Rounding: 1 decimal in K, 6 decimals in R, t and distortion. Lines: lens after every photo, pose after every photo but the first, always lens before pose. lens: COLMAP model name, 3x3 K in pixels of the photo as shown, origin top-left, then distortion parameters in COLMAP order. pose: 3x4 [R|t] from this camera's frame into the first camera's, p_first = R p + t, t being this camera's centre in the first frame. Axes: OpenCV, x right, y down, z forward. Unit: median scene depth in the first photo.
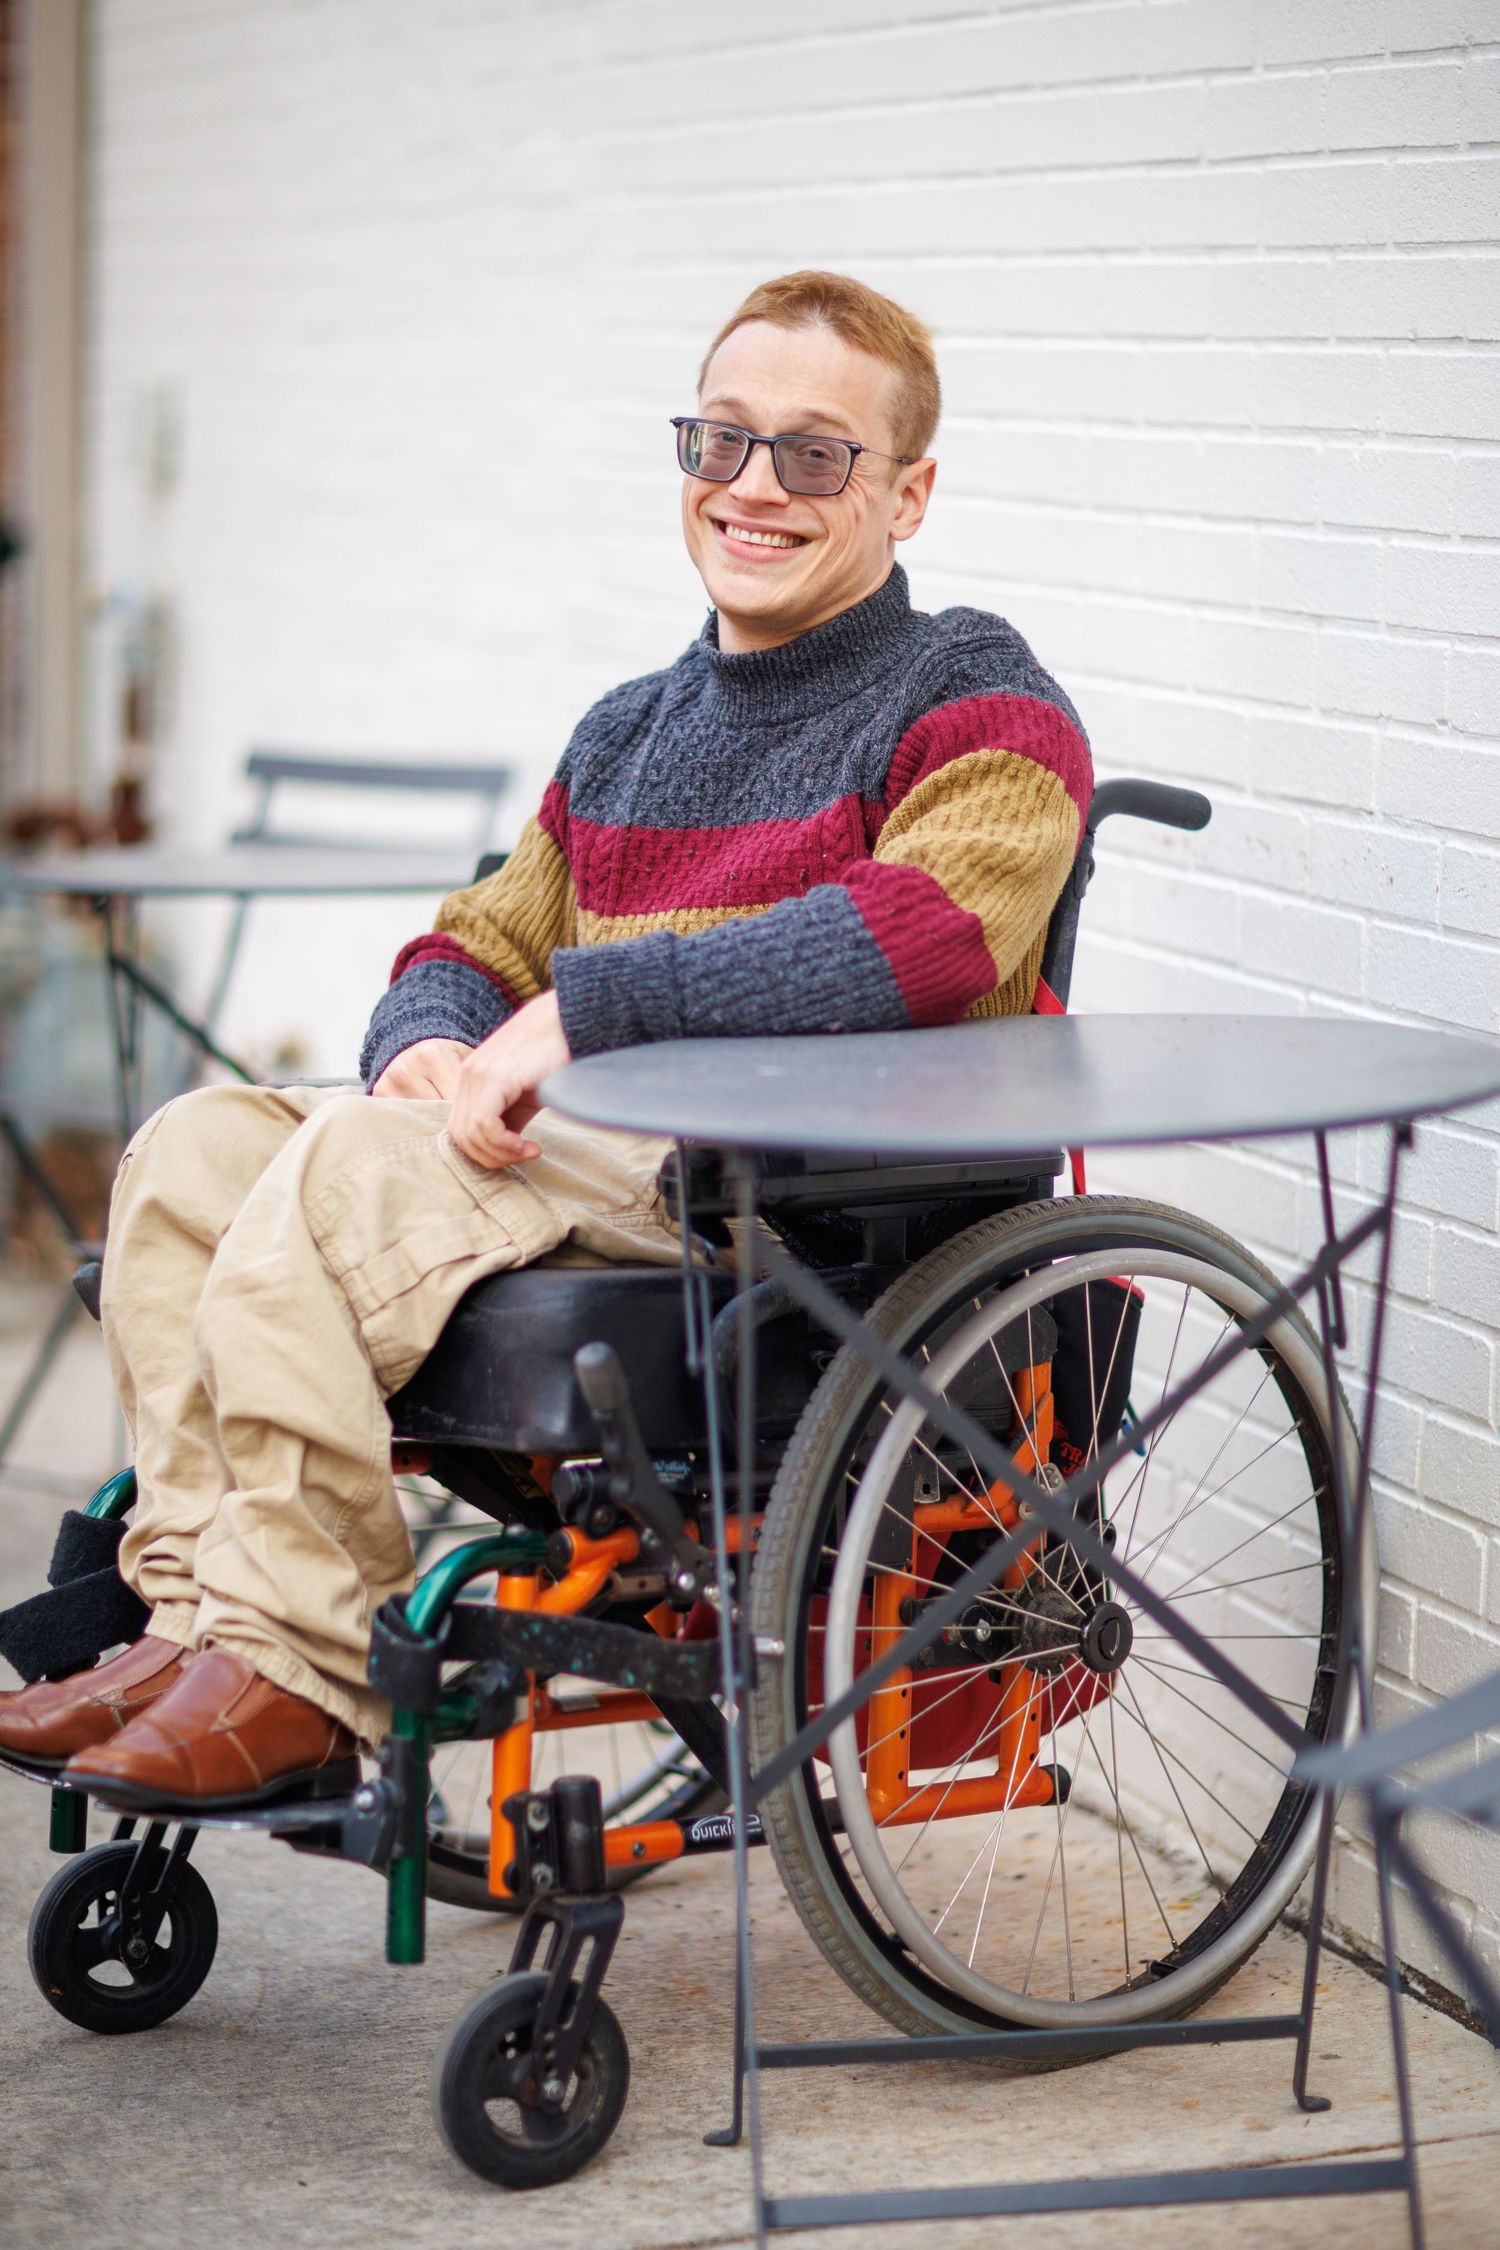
lens RADIAL K [[5141.7, 0, 750.0], [0, 5141.7, 1125.0], [0, 0, 1]] dist [-0.102623, -0.185264]
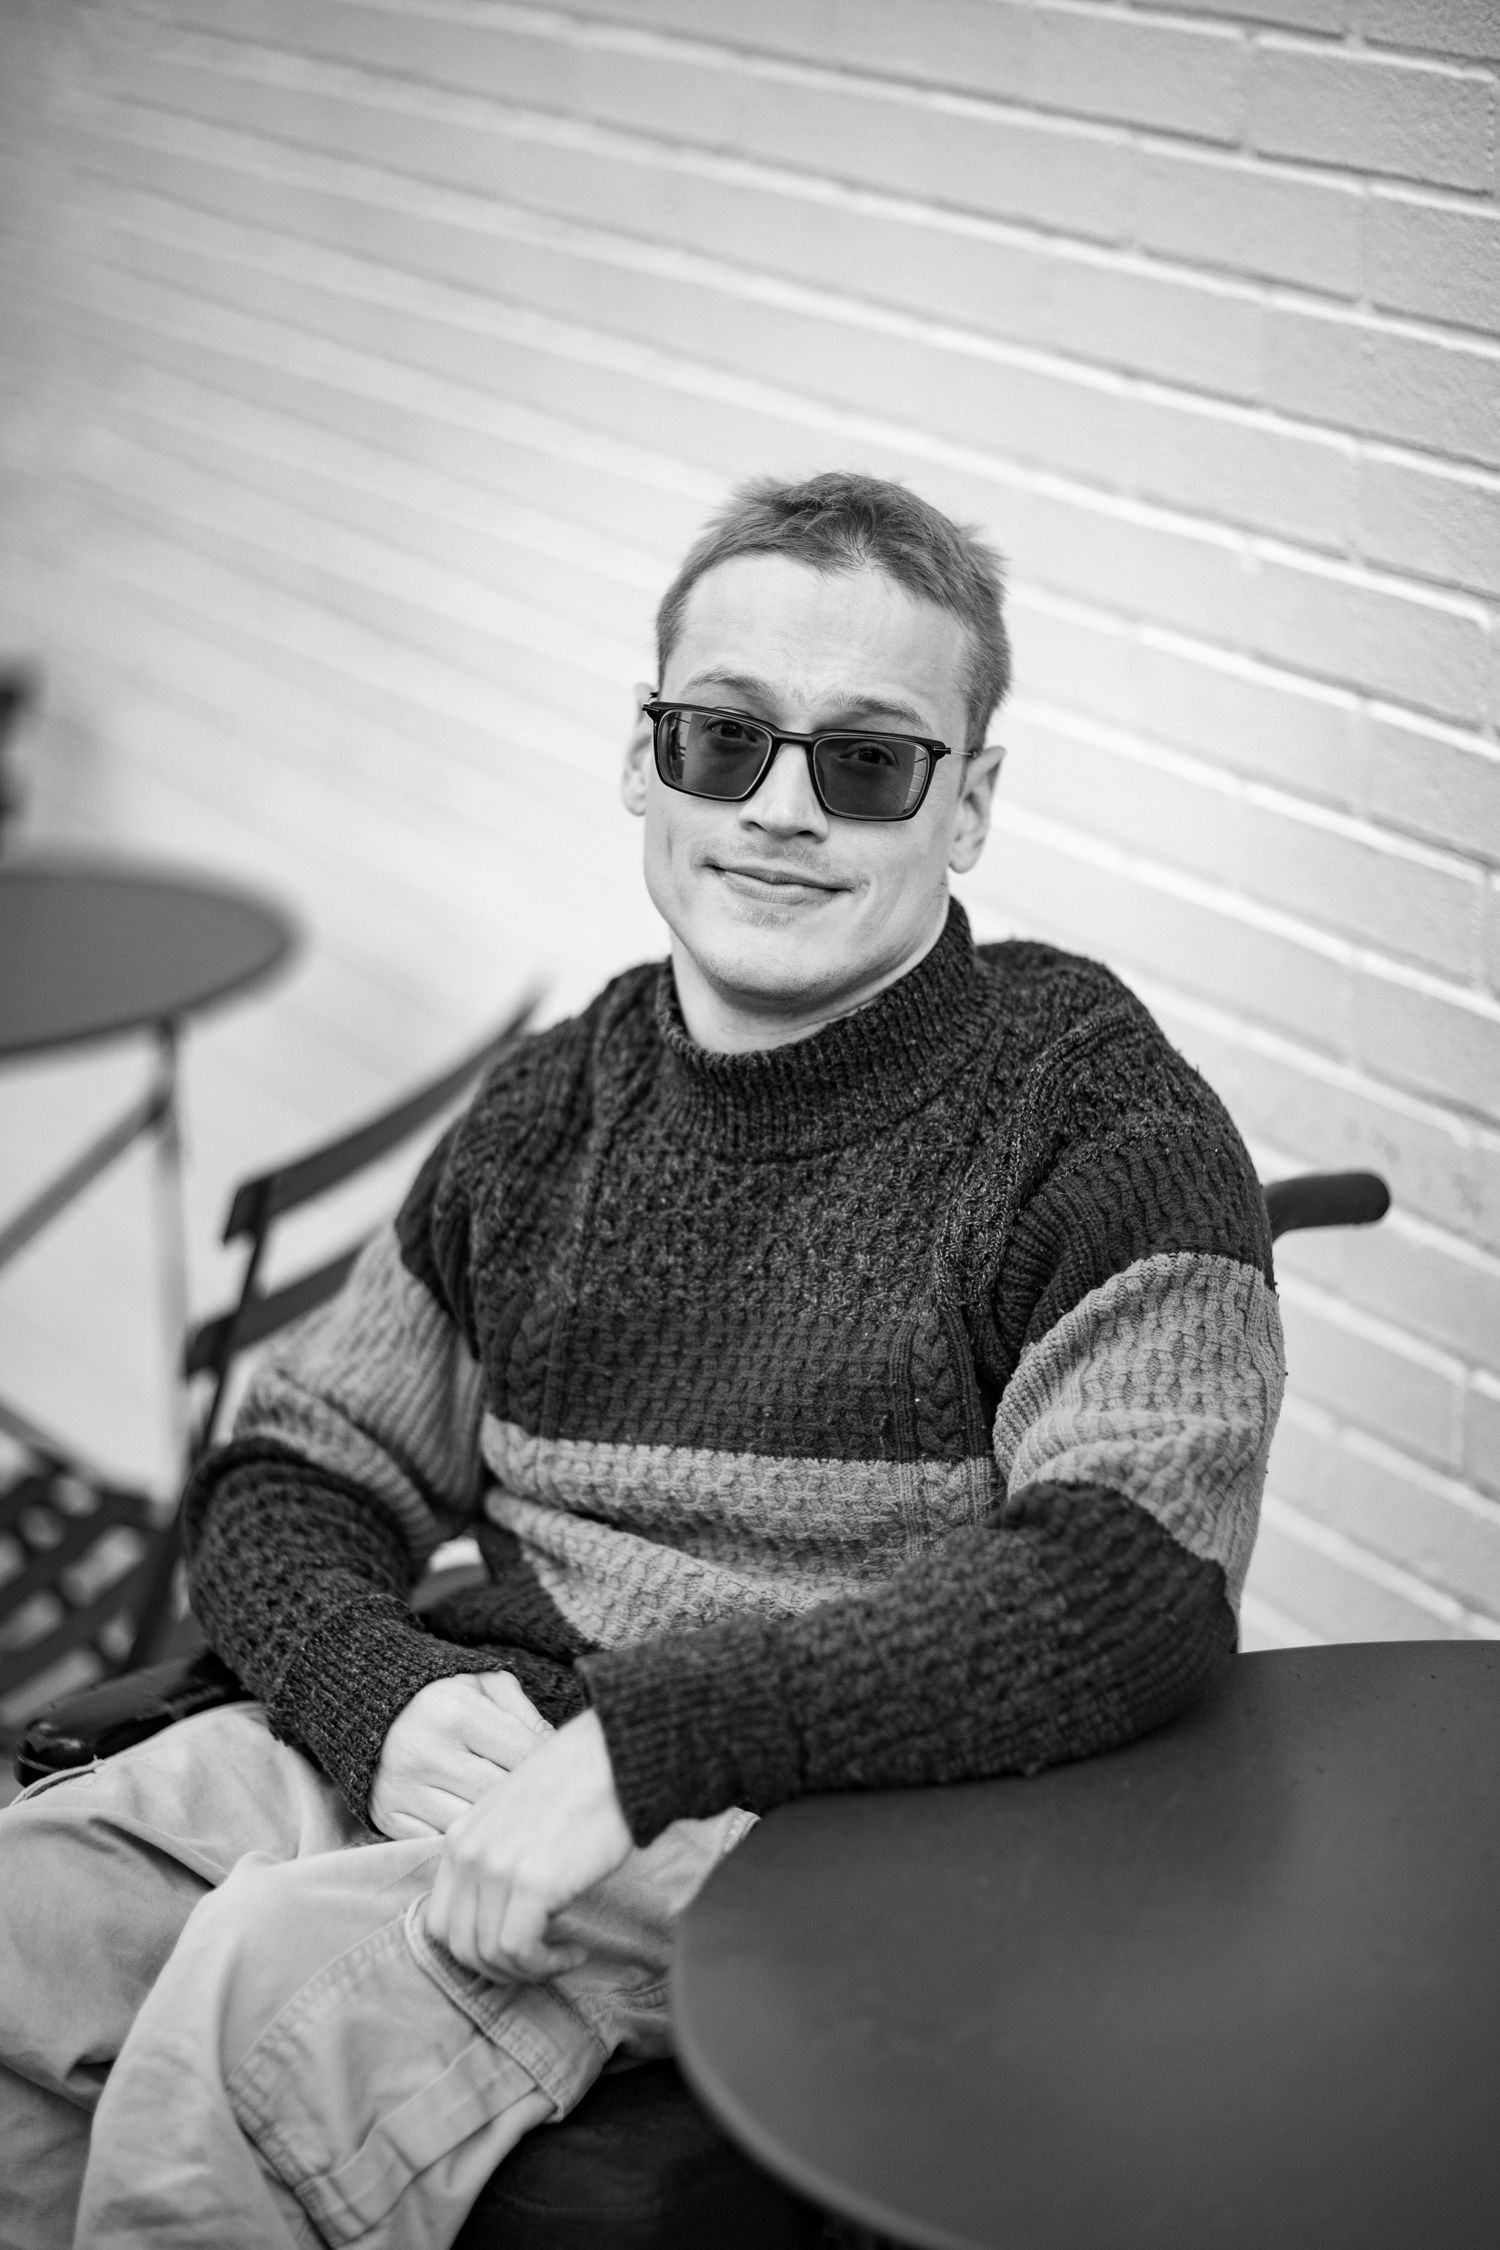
lens RADIAL K [[5141.7, 0, 750.0], [0, 5141.7, 1125.0], [0, 0, 1]] dist [-0.102623, -0.185264]
pose [[0.978199, -0.069189, 0.195805, -0.141462], [0.031555, 0.981440, 0.189158, -0.224835], [-0.205259, -0.178856, 0.962226, 0.385353]]
